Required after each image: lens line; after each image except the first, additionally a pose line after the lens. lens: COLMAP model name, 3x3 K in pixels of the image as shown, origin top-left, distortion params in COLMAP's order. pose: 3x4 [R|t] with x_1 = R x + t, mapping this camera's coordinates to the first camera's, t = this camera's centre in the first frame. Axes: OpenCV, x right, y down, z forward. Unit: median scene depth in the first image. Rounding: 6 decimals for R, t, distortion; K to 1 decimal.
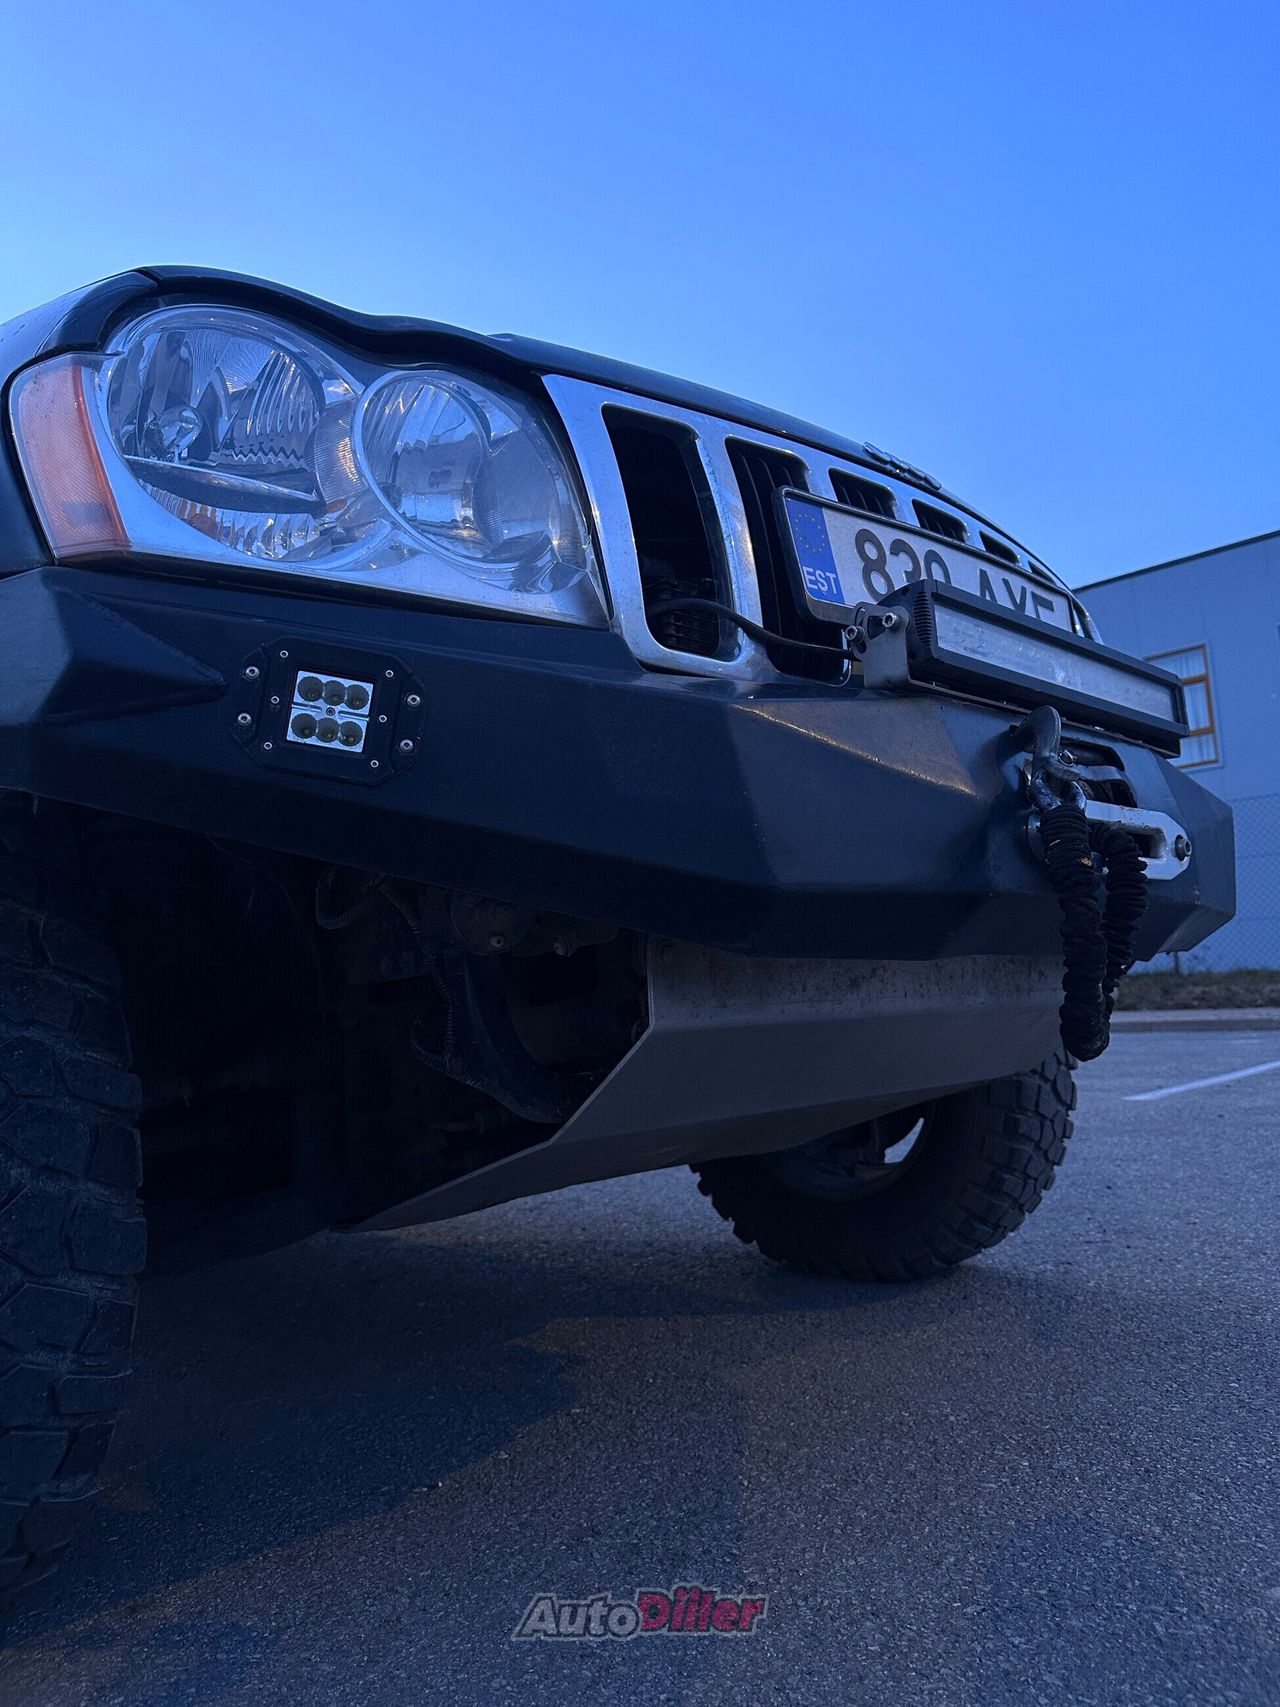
lens RADIAL K [[1192.7, 0, 644.7], [0, 1192.7, 858.0], [0, 0, 1]] dist [0.093004, -0.127797]
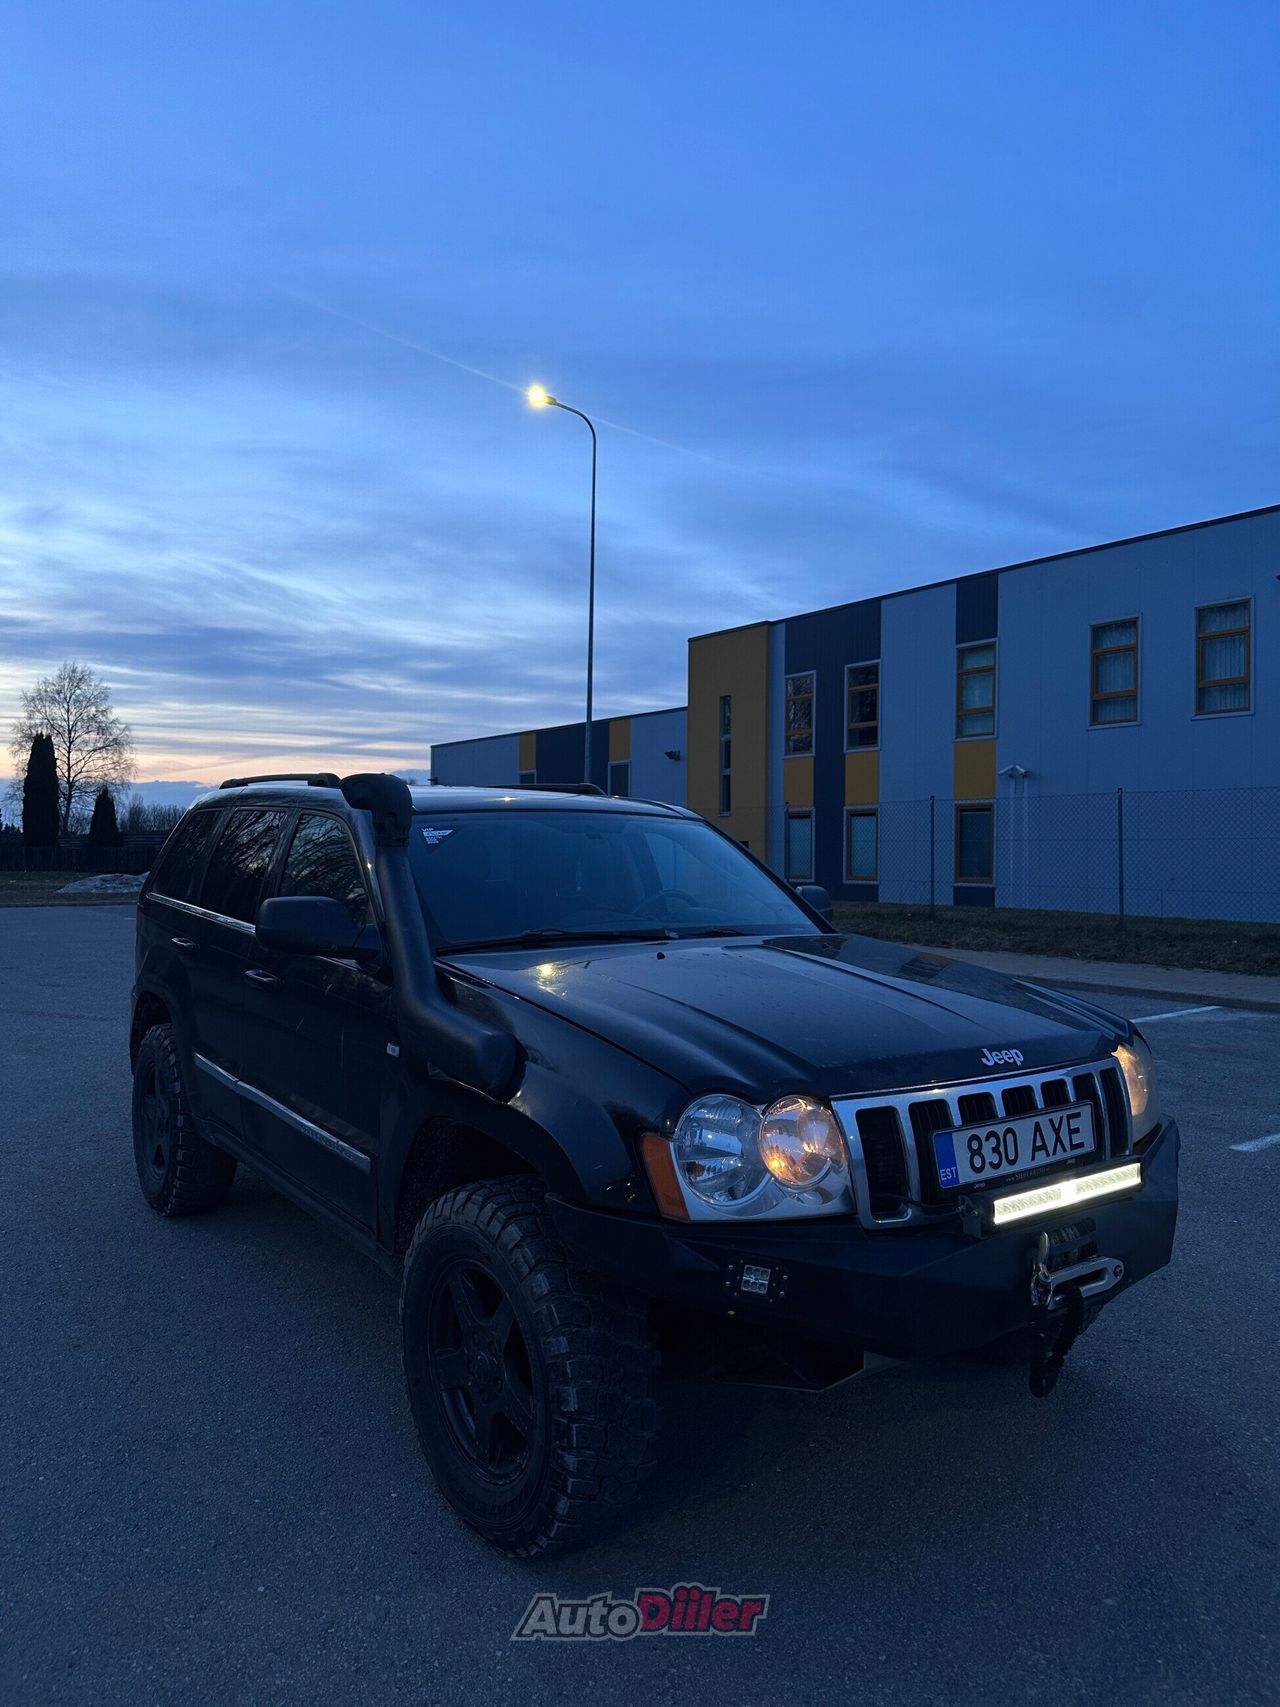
lens RADIAL K [[1192.7, 0, 644.7], [0, 1192.7, 858.0], [0, 0, 1]] dist [0.093004, -0.127797]
pose [[0.985750, 0.058502, -0.157716, -0.099014], [-0.035098, 0.988471, 0.147284, -1.146743], [0.164514, -0.139650, 0.976439, -1.270095]]
